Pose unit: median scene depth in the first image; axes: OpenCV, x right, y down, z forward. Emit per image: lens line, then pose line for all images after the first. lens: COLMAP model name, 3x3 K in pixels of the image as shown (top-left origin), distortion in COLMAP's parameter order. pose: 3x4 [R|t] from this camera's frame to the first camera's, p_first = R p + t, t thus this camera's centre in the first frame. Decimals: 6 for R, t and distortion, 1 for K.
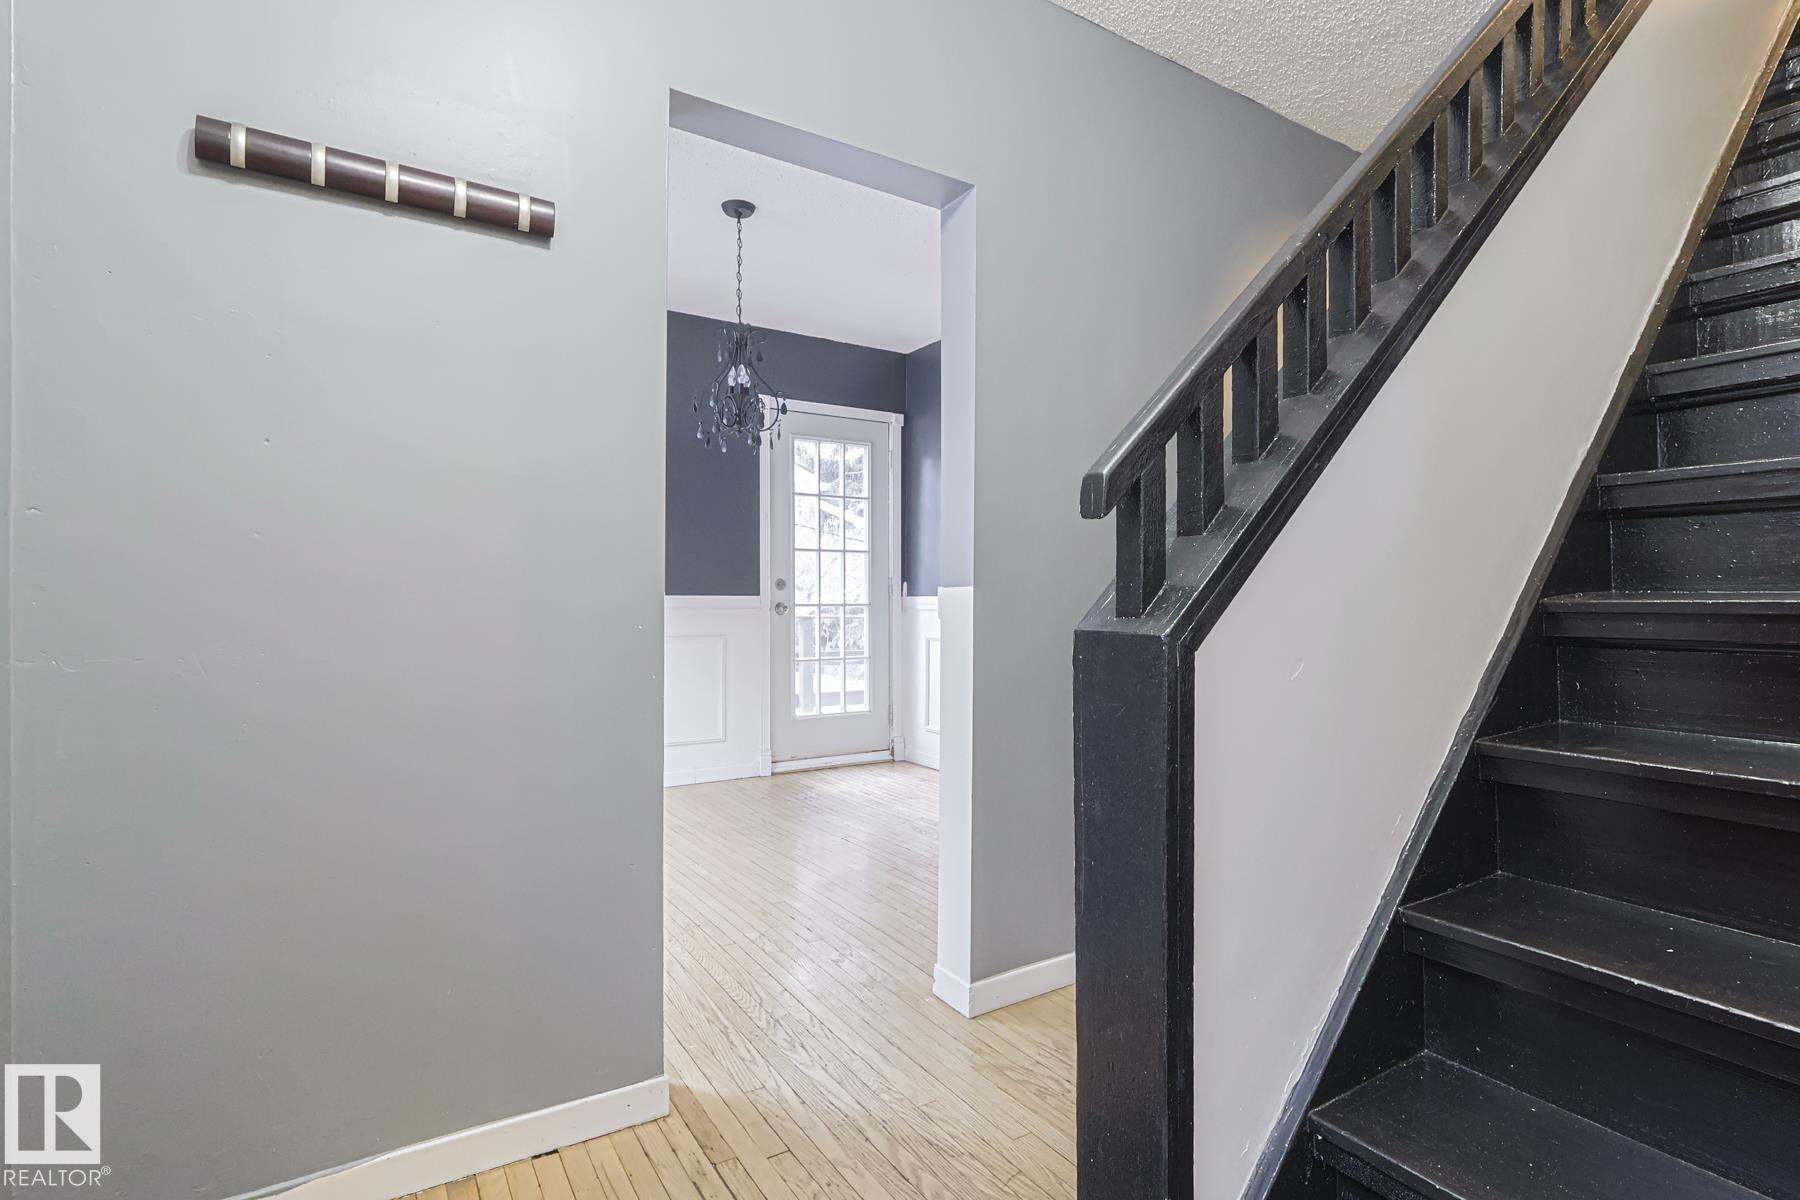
lens RADIAL K [[880.4, 0, 895.2], [0, 880.4, 598.3], [0, 0, 1]] dist [-0.003001, -0.000189]
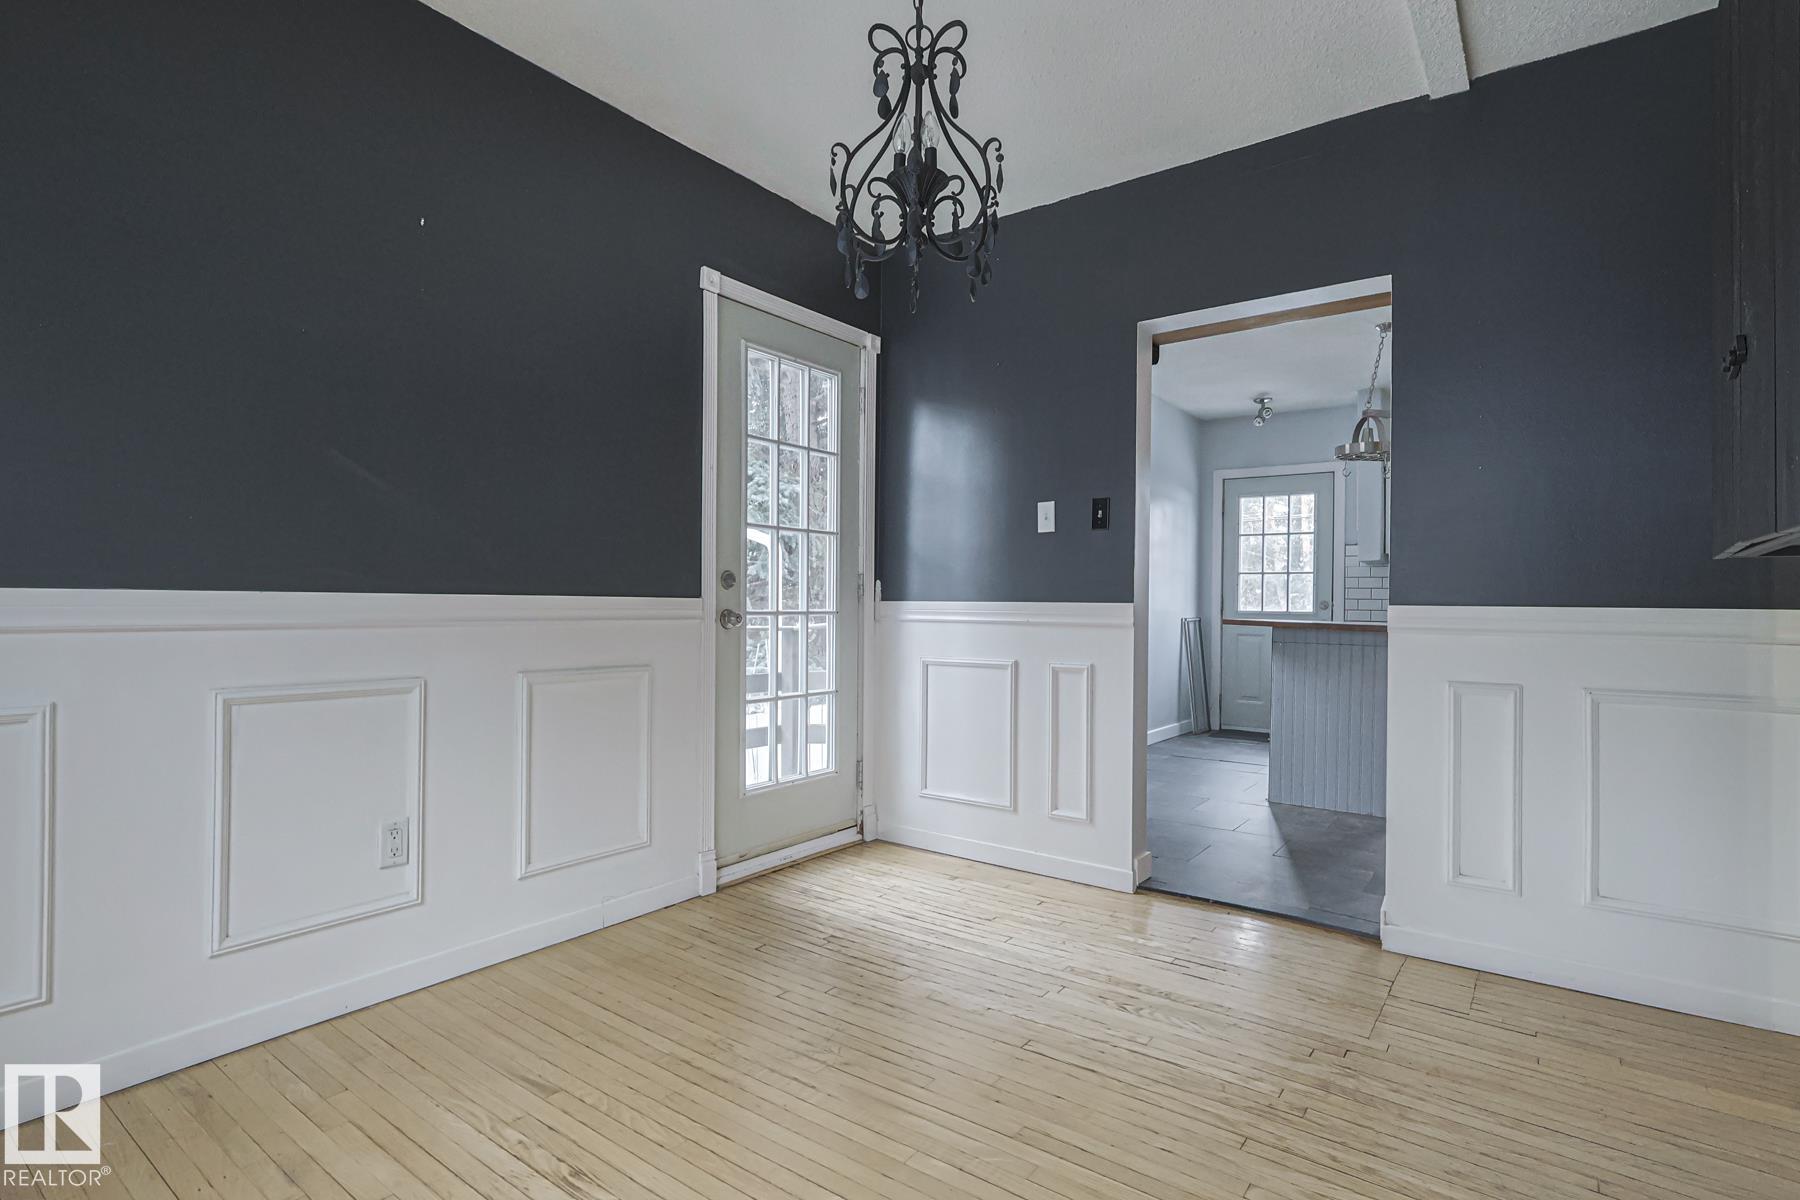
lens RADIAL K [[888.7, 0, 895.8], [0, 888.7, 599.1], [0, 0, 1]] dist [0.006653, 0.001416]
pose [[0.938581, 0.010830, 0.344890, -0.220872], [-0.008752, 0.999933, -0.007581, 0.001401], [-0.344949, 0.004097, 0.938613, 0.348782]]
